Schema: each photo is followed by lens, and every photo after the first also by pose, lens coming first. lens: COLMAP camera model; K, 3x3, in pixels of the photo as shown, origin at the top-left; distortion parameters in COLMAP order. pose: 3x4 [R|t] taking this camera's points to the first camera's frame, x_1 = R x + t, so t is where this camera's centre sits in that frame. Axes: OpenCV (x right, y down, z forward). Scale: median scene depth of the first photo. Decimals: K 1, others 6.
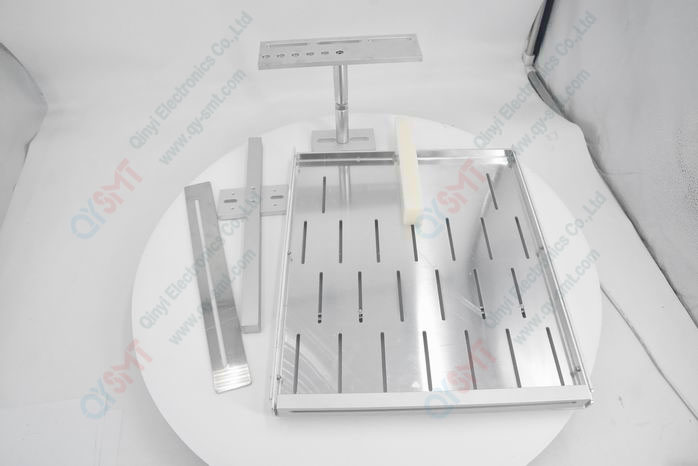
lens RADIAL K [[489.7, 0, 347.7], [0, 489.7, 177.9], [0, 0, 1]] dist [-0.091300, 0.004424]
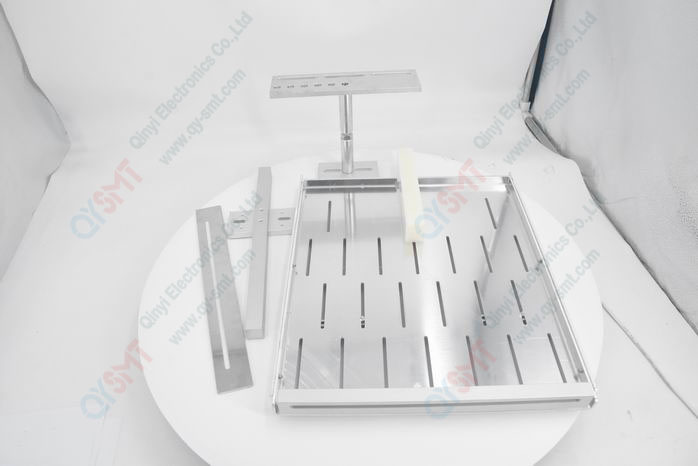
lens RADIAL K [[489.7, 0, 347.7], [0, 489.7, 177.9], [0, 0, 1]] dist [-0.091300, 0.004424]
pose [[0.999801, 0.002895, -0.019736, 0.011632], [-0.006131, 0.986117, -0.165939, 0.127664], [0.018981, 0.166027, 0.985938, -0.041043]]
